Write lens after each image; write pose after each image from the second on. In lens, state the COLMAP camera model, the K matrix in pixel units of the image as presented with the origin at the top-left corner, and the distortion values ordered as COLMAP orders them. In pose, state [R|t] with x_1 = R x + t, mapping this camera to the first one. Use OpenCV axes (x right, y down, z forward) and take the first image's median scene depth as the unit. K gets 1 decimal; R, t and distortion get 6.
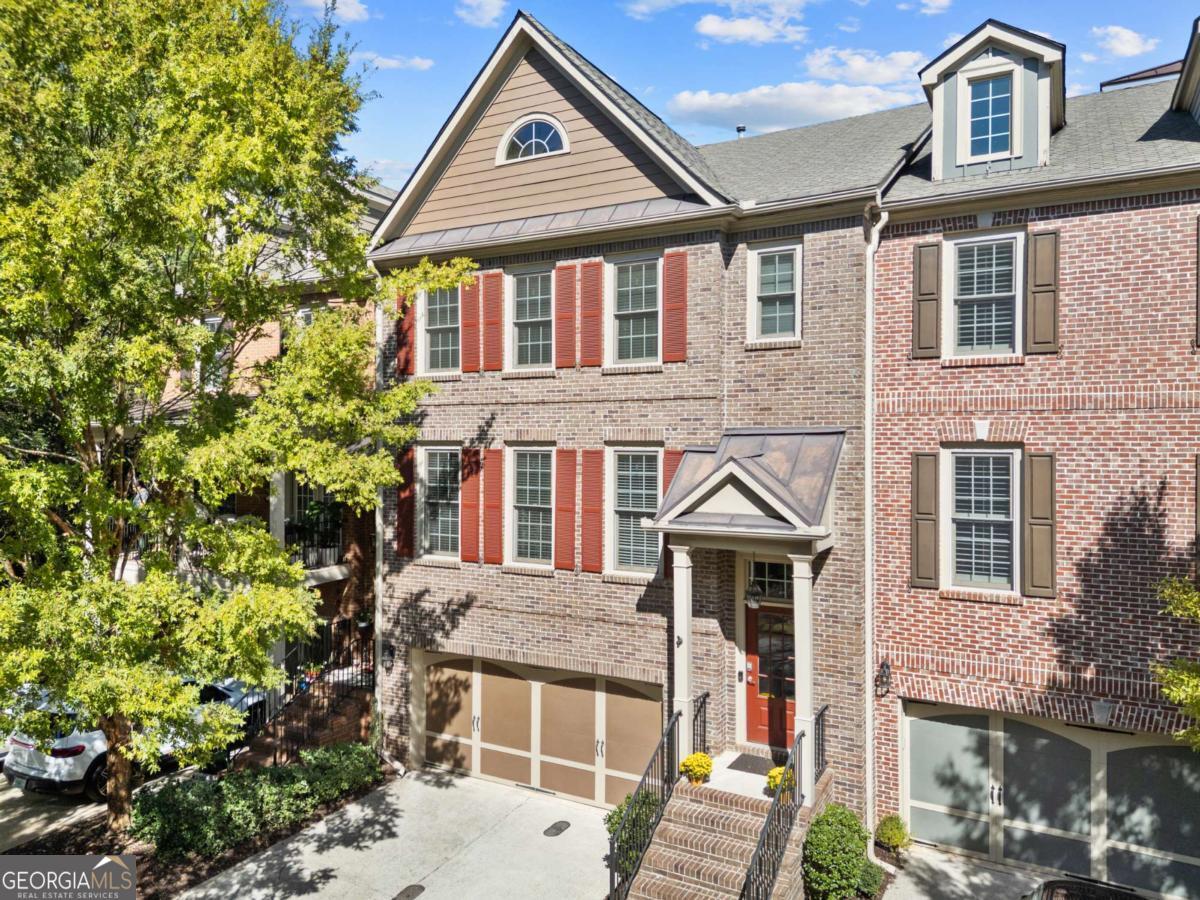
lens RADIAL K [[965.4, 0, 600.0], [0, 965.4, 450.0], [0, 0, 1]] dist [0.065436, -0.078547]
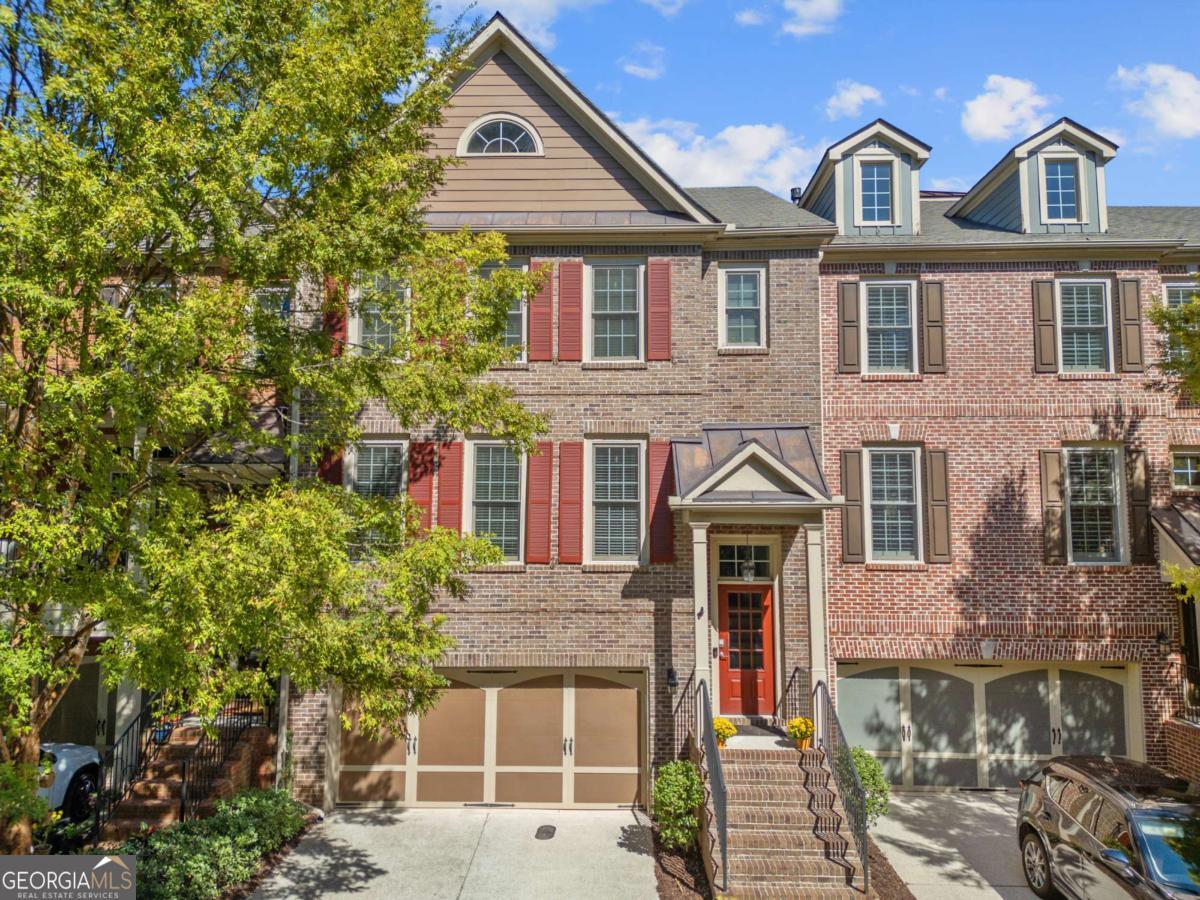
lens RADIAL K [[925.4, 0, 601.4], [0, 925.4, 456.6], [0, 0, 1]] dist [0.056710, -0.003634]
pose [[0.858773, 0.044556, 0.510415, -0.509799], [0.010228, 0.994522, -0.104025, 0.124636], [-0.512254, 0.094554, 0.853613, 0.165854]]
